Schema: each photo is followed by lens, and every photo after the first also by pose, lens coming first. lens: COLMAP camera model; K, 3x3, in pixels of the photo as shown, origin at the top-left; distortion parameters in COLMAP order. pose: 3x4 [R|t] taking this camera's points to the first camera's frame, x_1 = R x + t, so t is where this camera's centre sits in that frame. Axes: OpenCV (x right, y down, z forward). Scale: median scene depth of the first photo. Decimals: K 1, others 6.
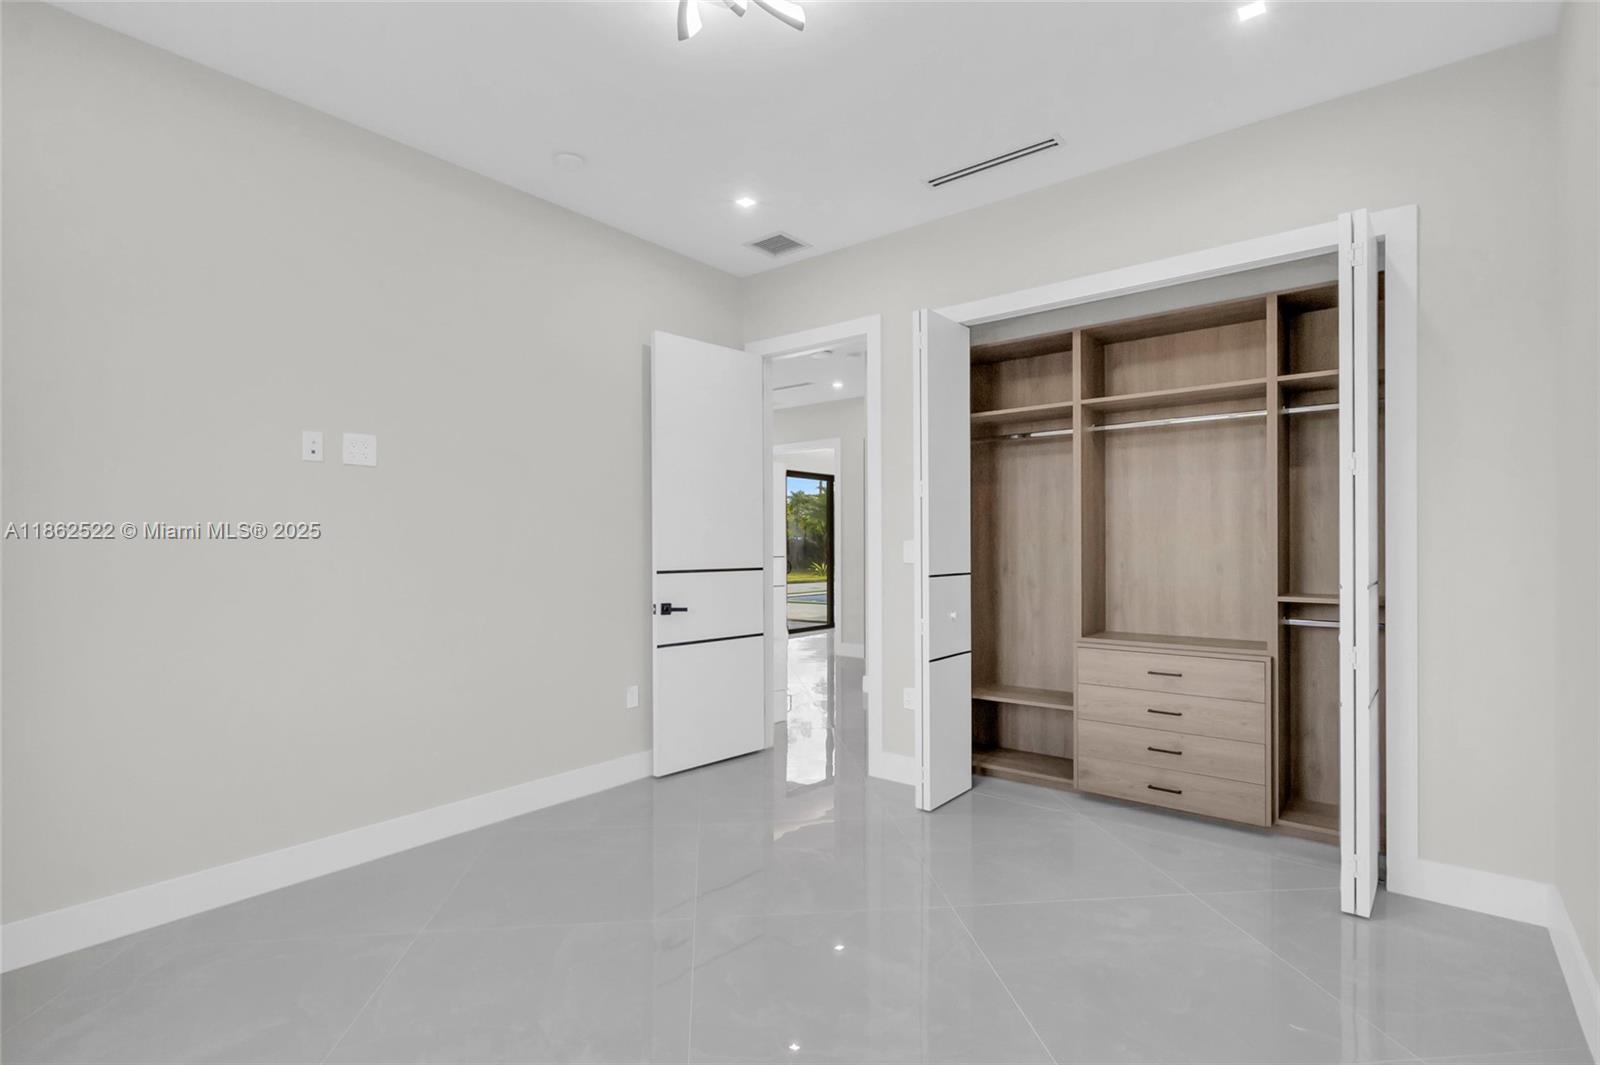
lens RADIAL K [[771.5, 0, 796.0], [0, 771.5, 543.1], [0, 0, 1]] dist [0.001573, 0.000306]
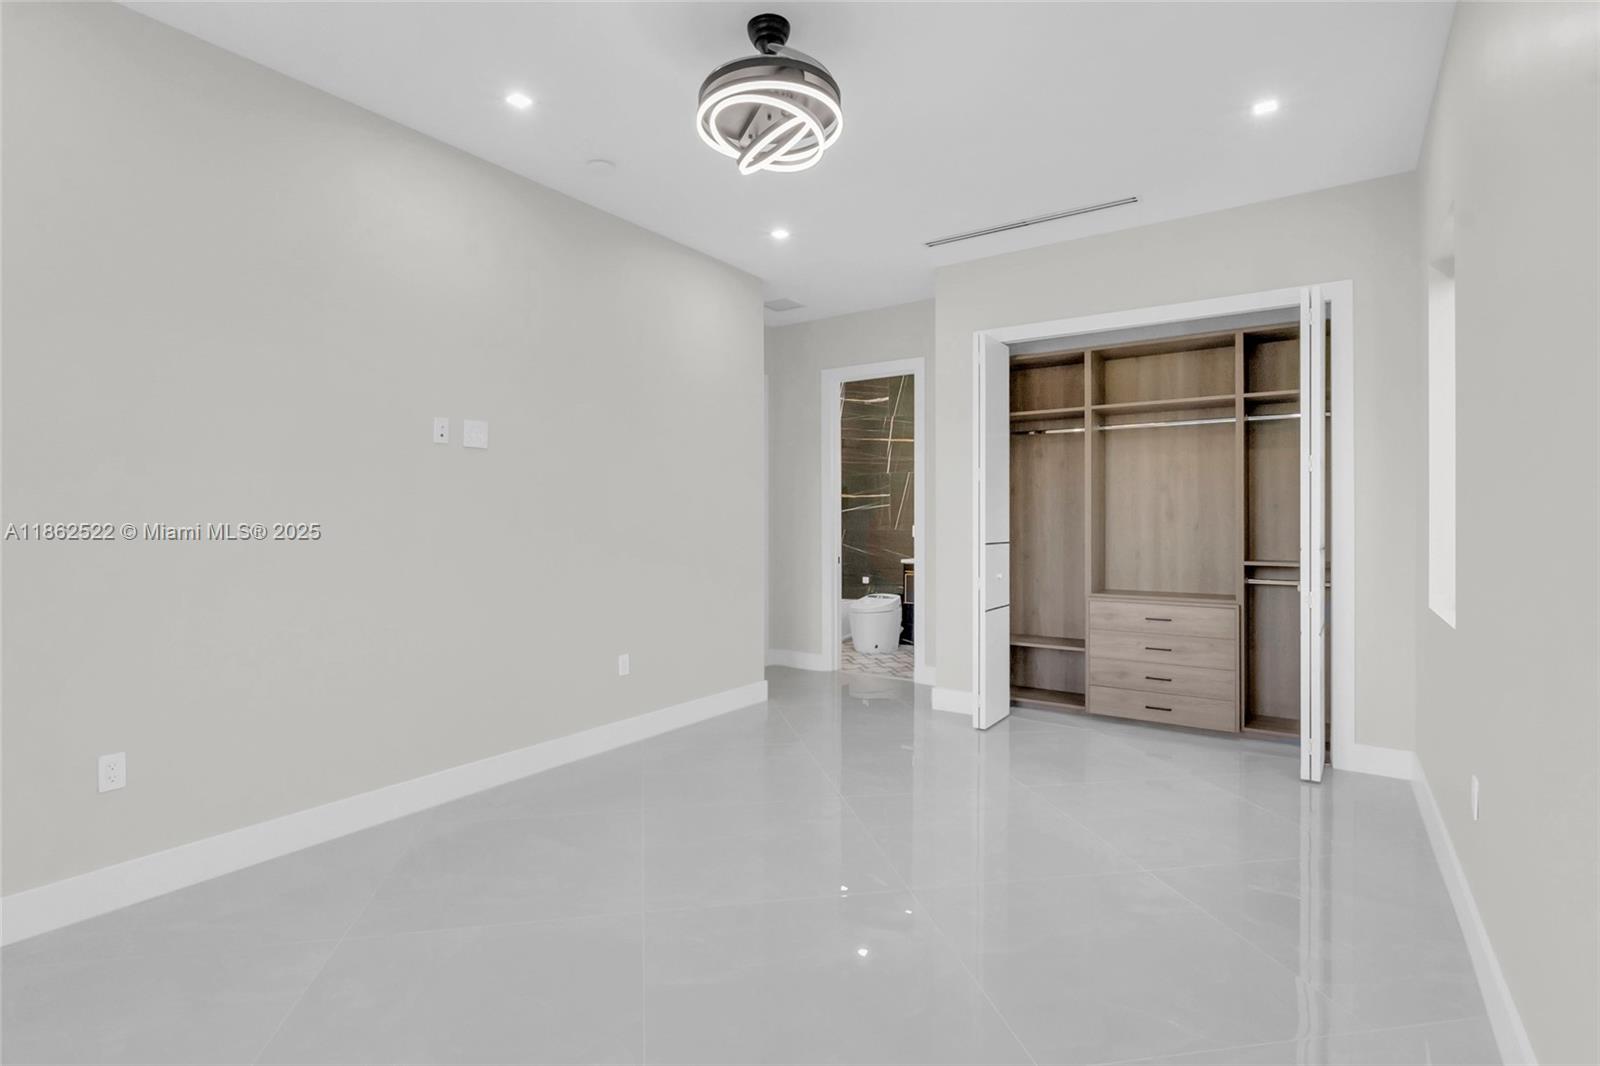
lens RADIAL K [[771.5, 0, 799.1], [0, 771.5, 522.9], [0, 0, 1]] dist [0.001573, 0.000306]
pose [[0.994697, 0.005253, 0.102710, -0.256364], [-0.005536, 0.999982, 0.002465, 0.006041], [-0.102695, -0.003021, 0.994708, -0.223846]]
